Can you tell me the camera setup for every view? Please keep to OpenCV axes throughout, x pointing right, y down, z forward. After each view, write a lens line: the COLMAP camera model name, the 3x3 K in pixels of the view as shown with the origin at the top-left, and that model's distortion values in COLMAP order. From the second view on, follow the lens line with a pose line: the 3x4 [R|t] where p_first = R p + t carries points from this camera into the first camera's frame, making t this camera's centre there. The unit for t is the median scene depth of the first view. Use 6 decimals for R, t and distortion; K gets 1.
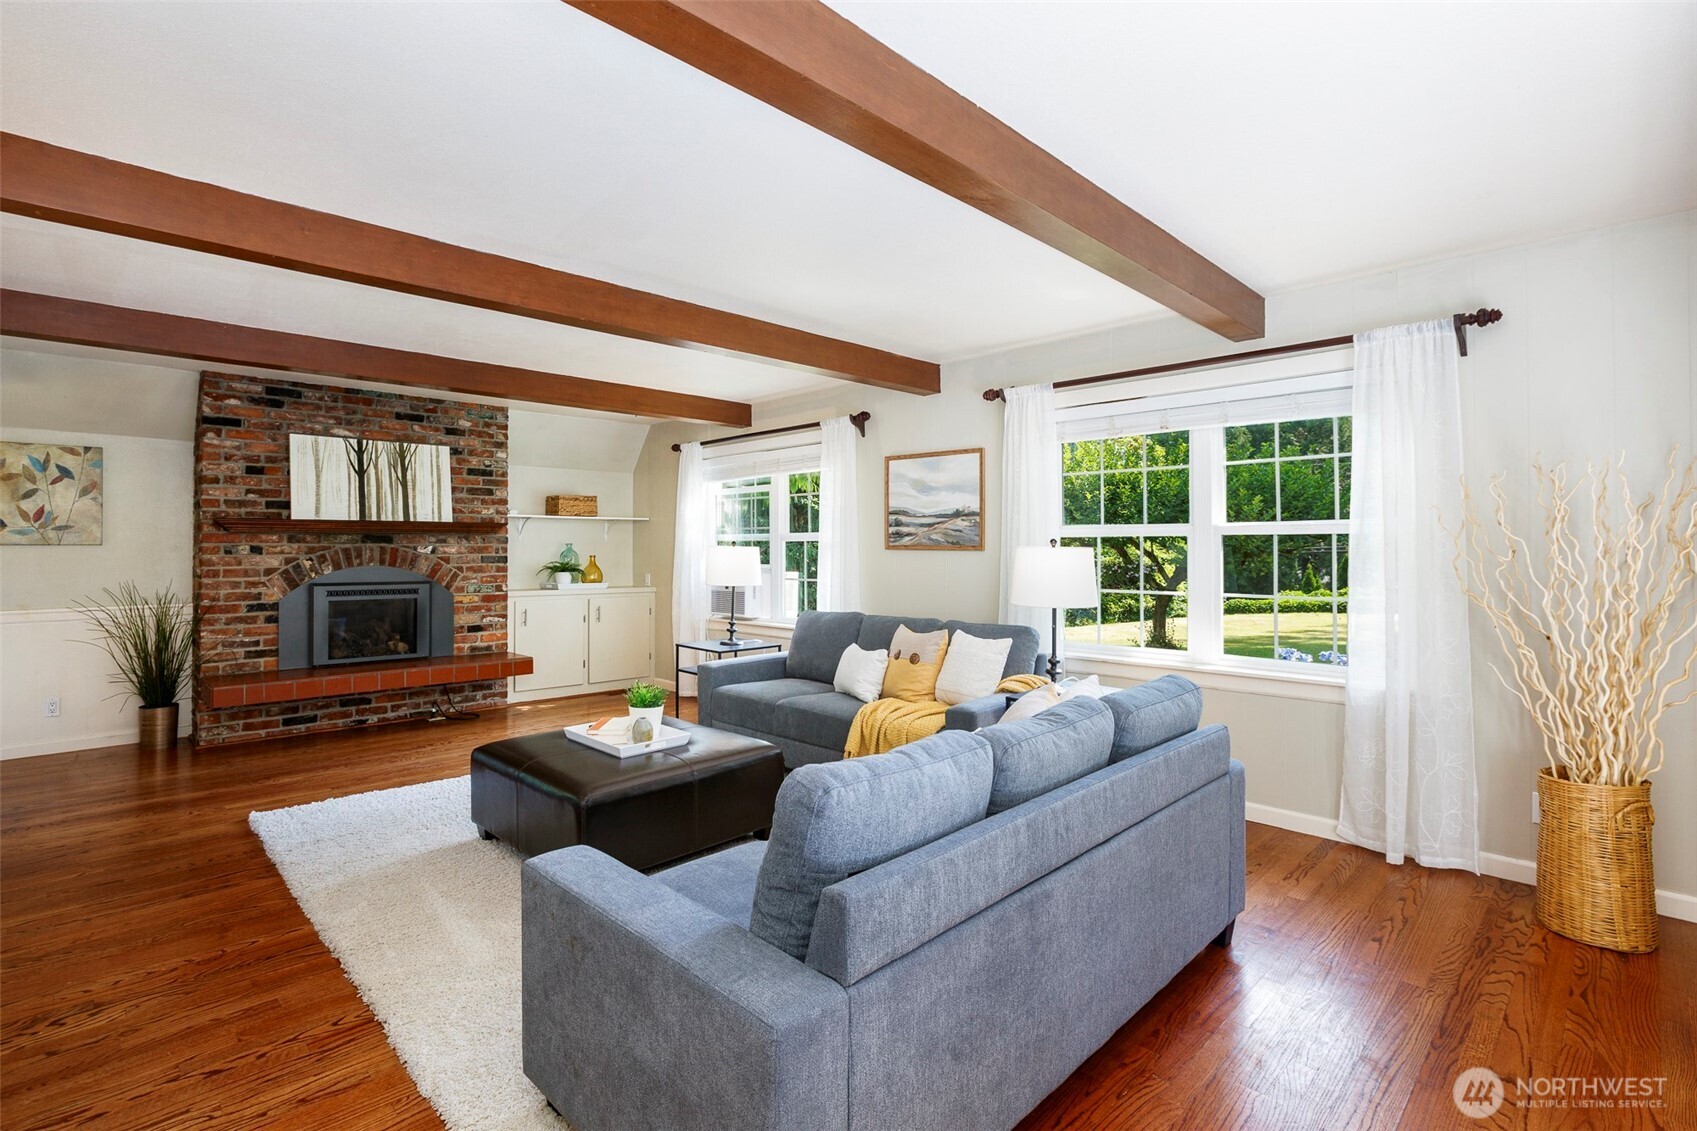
lens RADIAL K [[793.1, 0, 804.7], [0, 793.1, 537.2], [0, 0, 1]] dist [-0.023381, 0.007493]
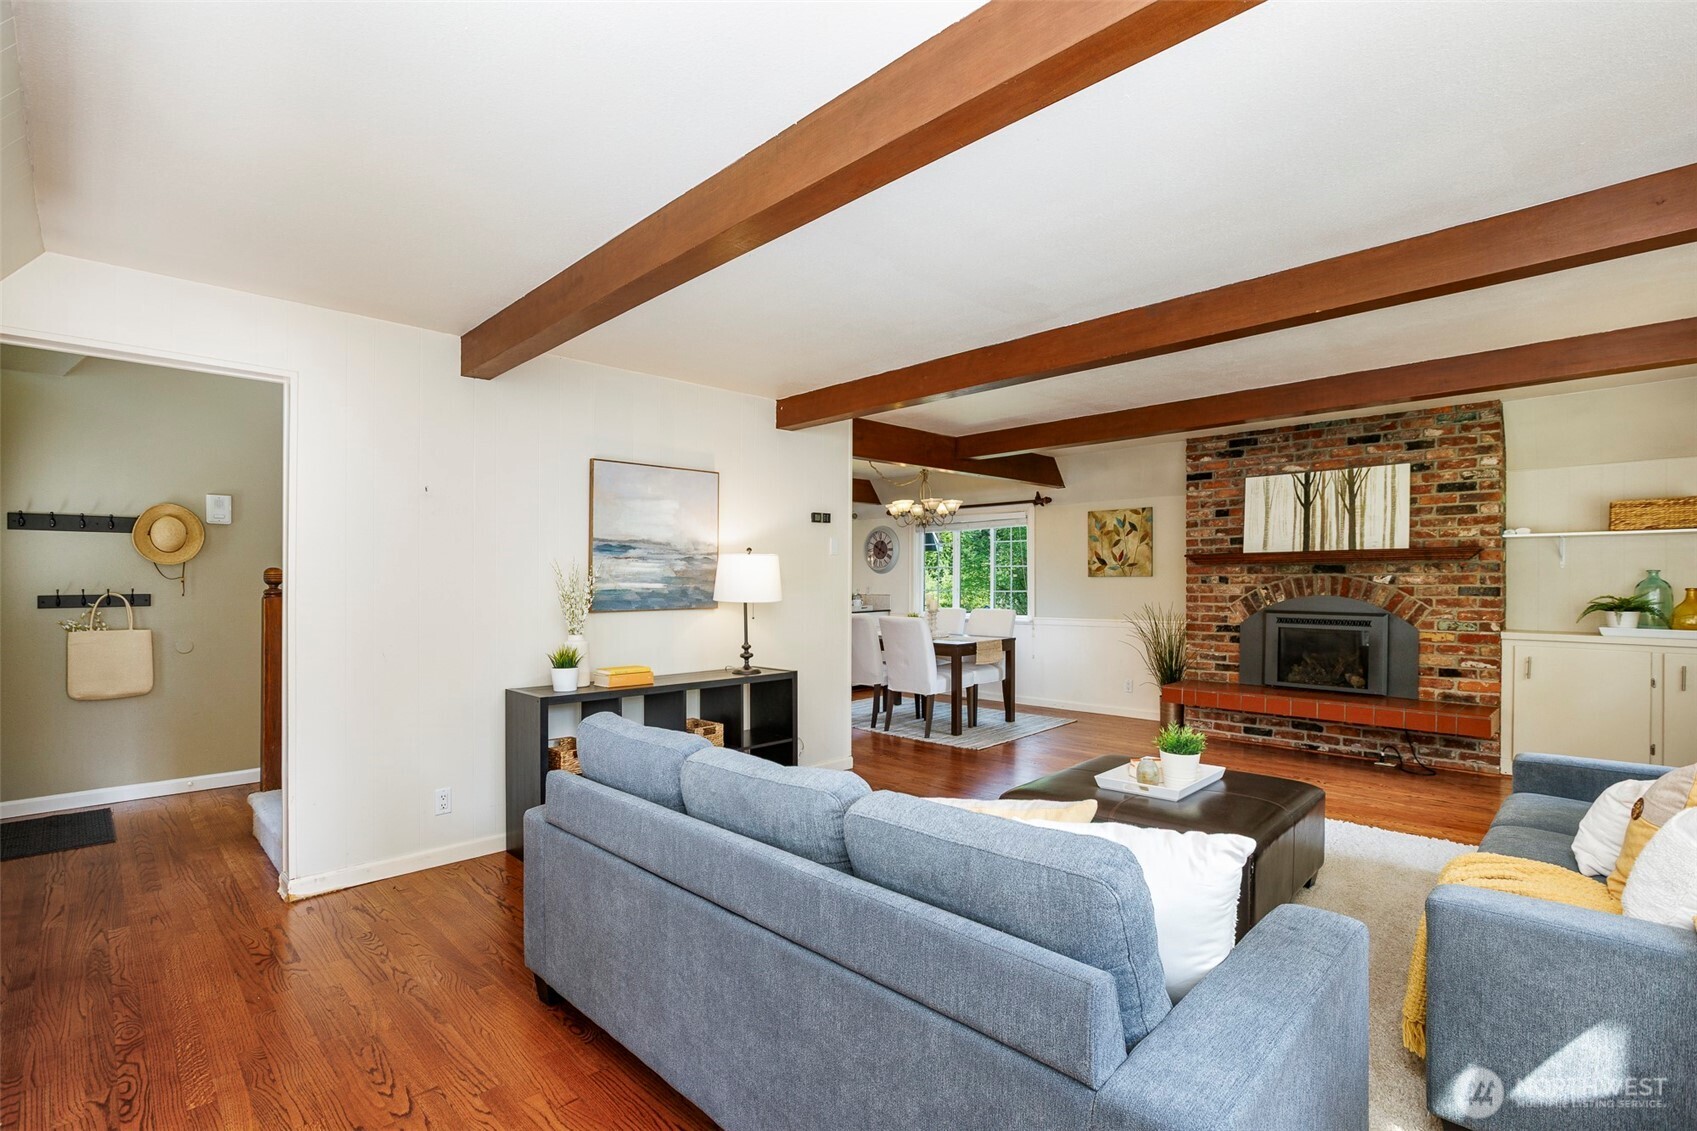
lens RADIAL K [[793.1, 0, 852.8], [0, 793.1, 585.2], [0, 0, 1]] dist [-0.023381, 0.007493]
pose [[0.027956, 0.000206, -0.999609, 0.441397], [0.009094, 0.999959, 0.000460, 0.017224], [0.999568, -0.009103, 0.027953, 0.370296]]
